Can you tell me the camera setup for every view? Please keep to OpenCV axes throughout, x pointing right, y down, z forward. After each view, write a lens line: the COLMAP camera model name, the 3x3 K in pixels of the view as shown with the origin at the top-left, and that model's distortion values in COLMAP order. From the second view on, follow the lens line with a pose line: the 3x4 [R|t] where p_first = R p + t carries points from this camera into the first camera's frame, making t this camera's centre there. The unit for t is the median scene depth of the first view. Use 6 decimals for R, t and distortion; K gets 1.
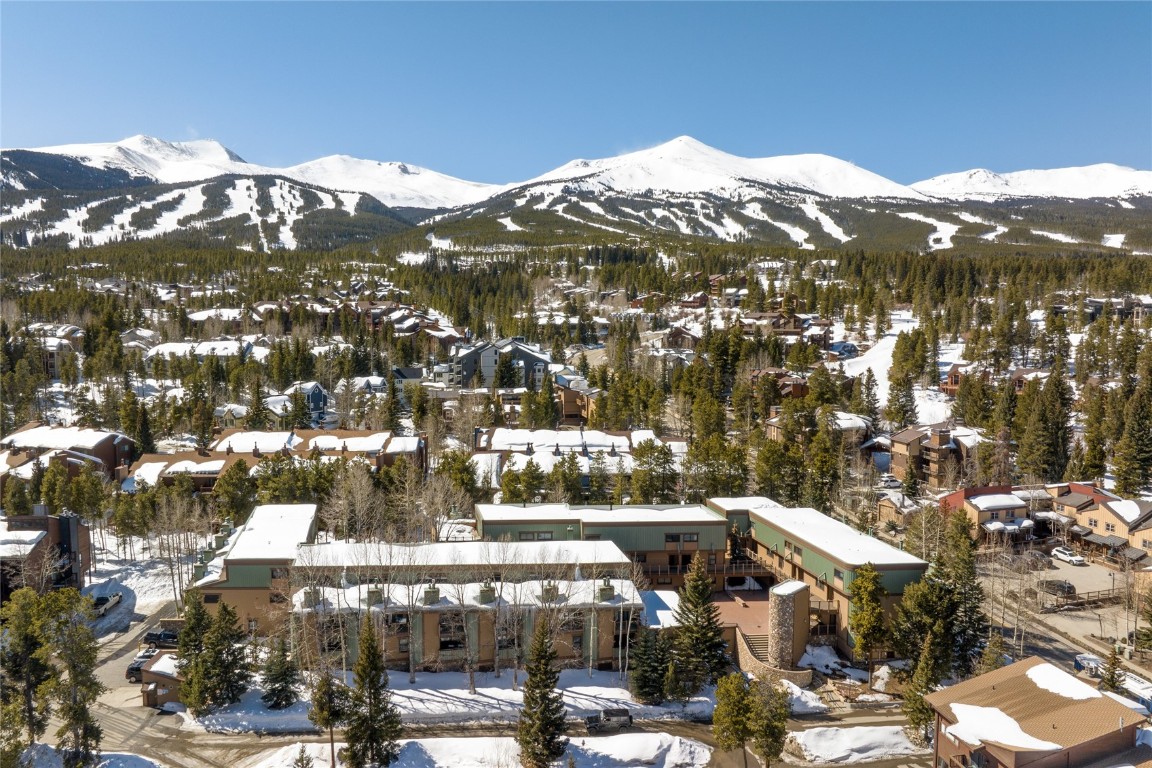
lens RADIAL K [[806.0, 0, 581.6], [0, 806.0, 371.6], [0, 0, 1]] dist [-0.035444, -0.004153]
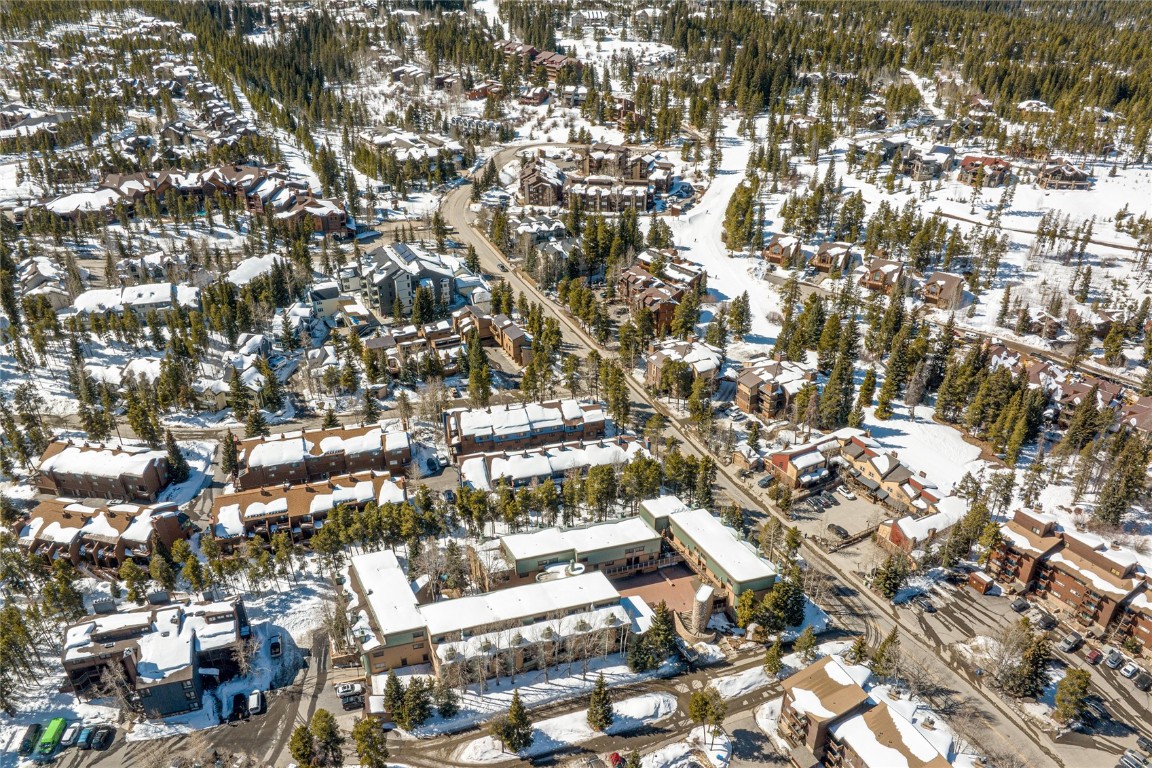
lens RADIAL K [[806.0, 0, 580.1], [0, 806.0, 402.3], [0, 0, 1]] dist [-0.035444, -0.004153]
pose [[0.971138, -0.113787, 0.209627, -0.059254], [0.018243, 0.911732, 0.410380, -0.149766], [-0.237819, -0.394711, 0.887494, -0.064743]]
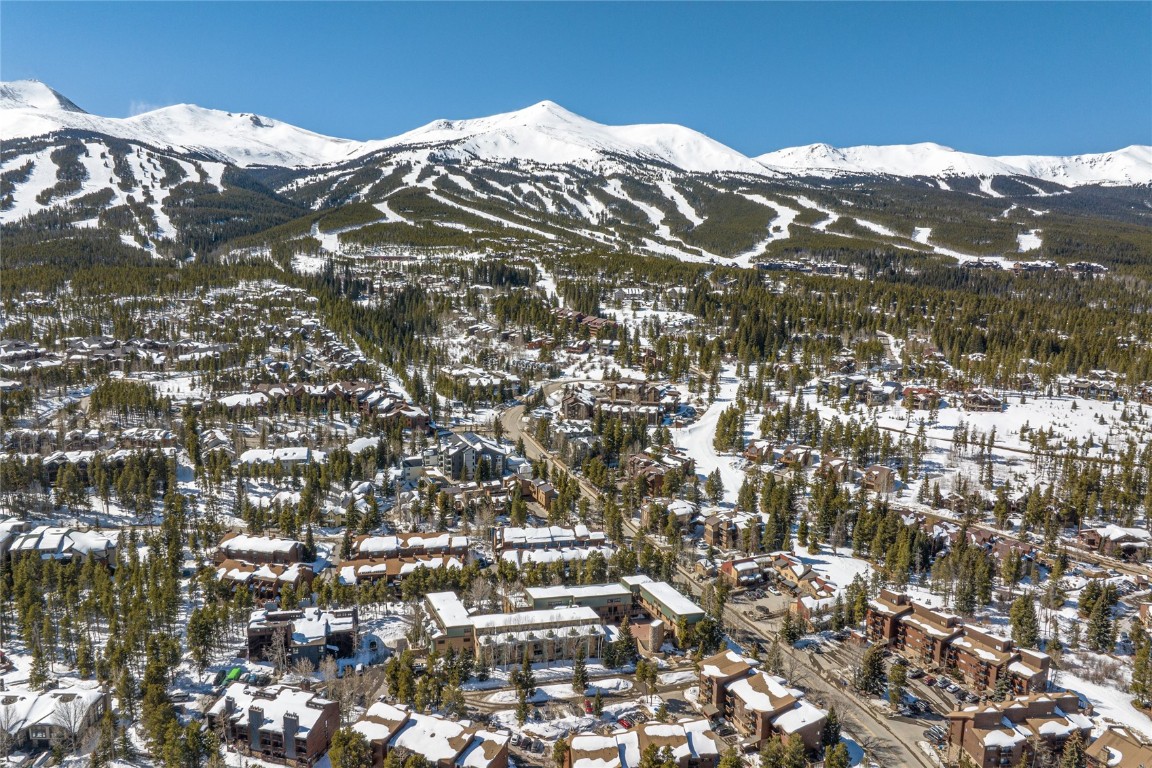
lens RADIAL K [[806.0, 0, 579.1], [0, 806.0, 384.7], [0, 0, 1]] dist [-0.035444, -0.004153]
pose [[0.985471, -0.014831, 0.169195, -0.077227], [0.001539, 0.996919, 0.078424, -0.128992], [-0.169837, -0.077024, 0.982458, -0.269971]]
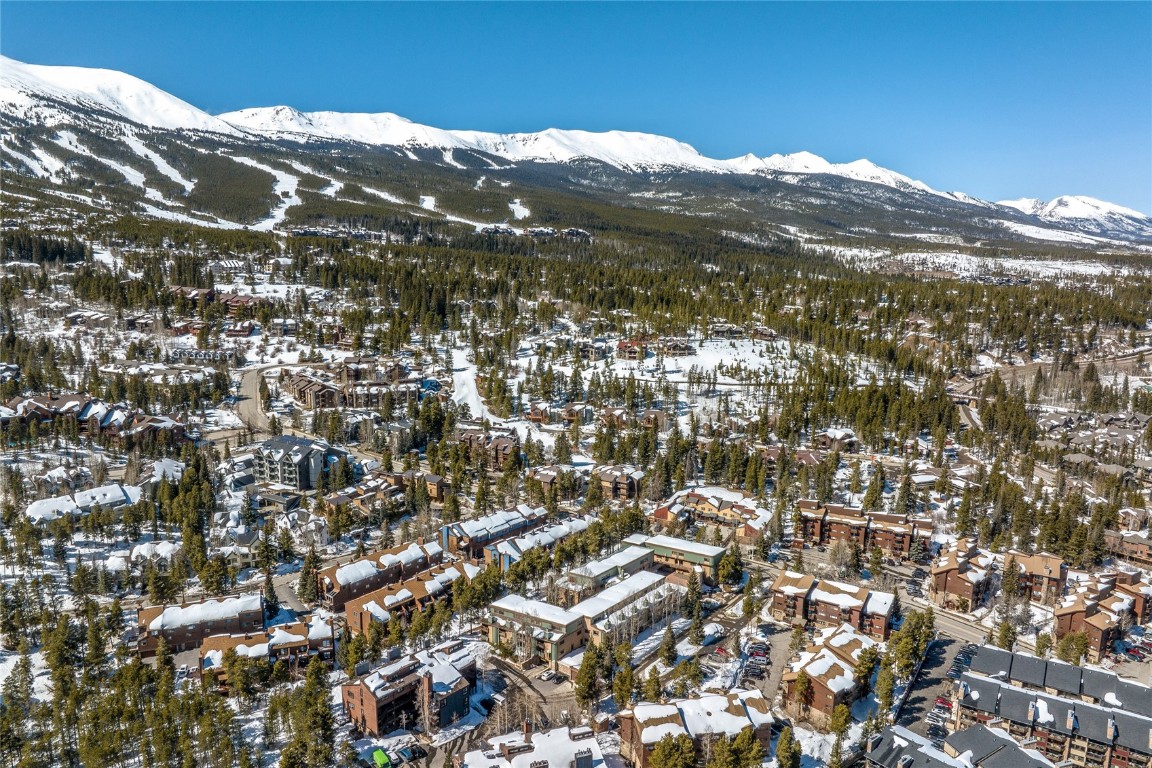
lens RADIAL K [[806.0, 0, 576.2], [0, 806.0, 386.8], [0, 0, 1]] dist [-0.035444, -0.004153]
pose [[0.680346, -0.128379, 0.721559, -0.362121], [0.042017, 0.989752, 0.136478, -0.141553], [-0.731686, -0.062534, 0.678768, -0.112347]]
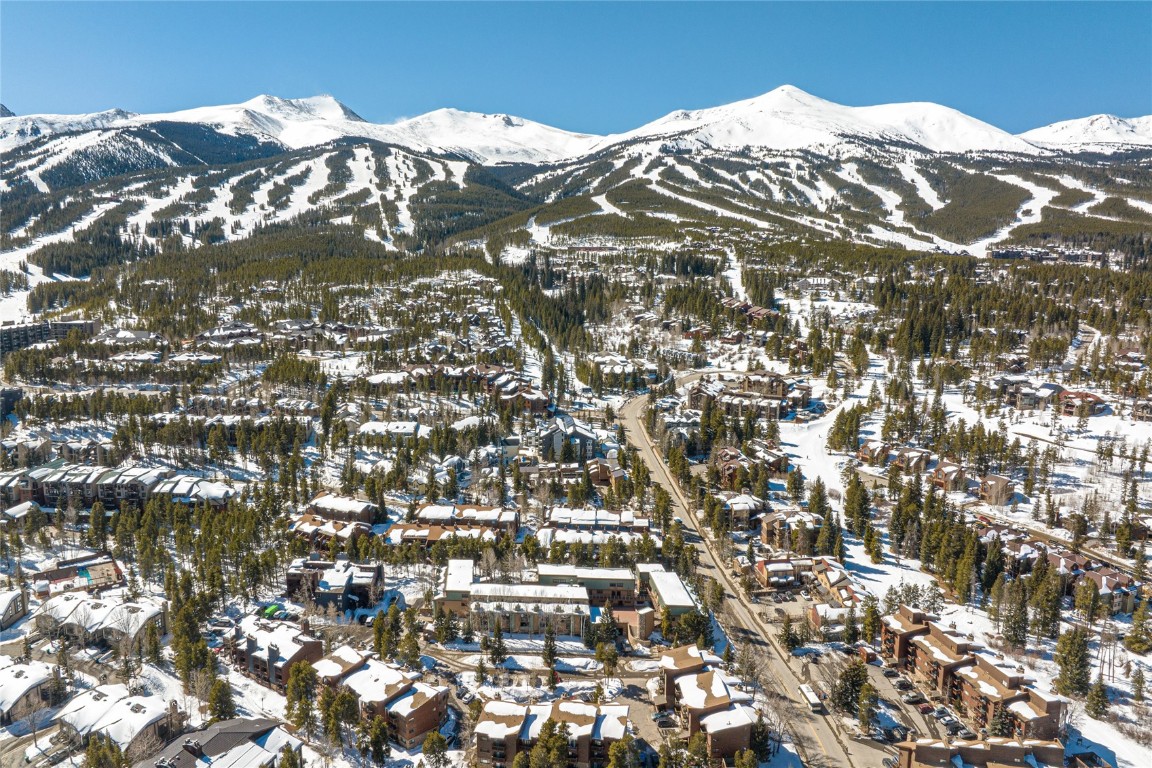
lens RADIAL K [[806.0, 0, 581.4], [0, 806.0, 377.2], [0, 0, 1]] dist [-0.035444, -0.004153]
pose [[0.991941, 0.019489, -0.125191, 0.063184], [-0.009065, 0.996483, 0.083298, -0.129090], [0.126374, -0.081492, 0.988630, -0.287893]]
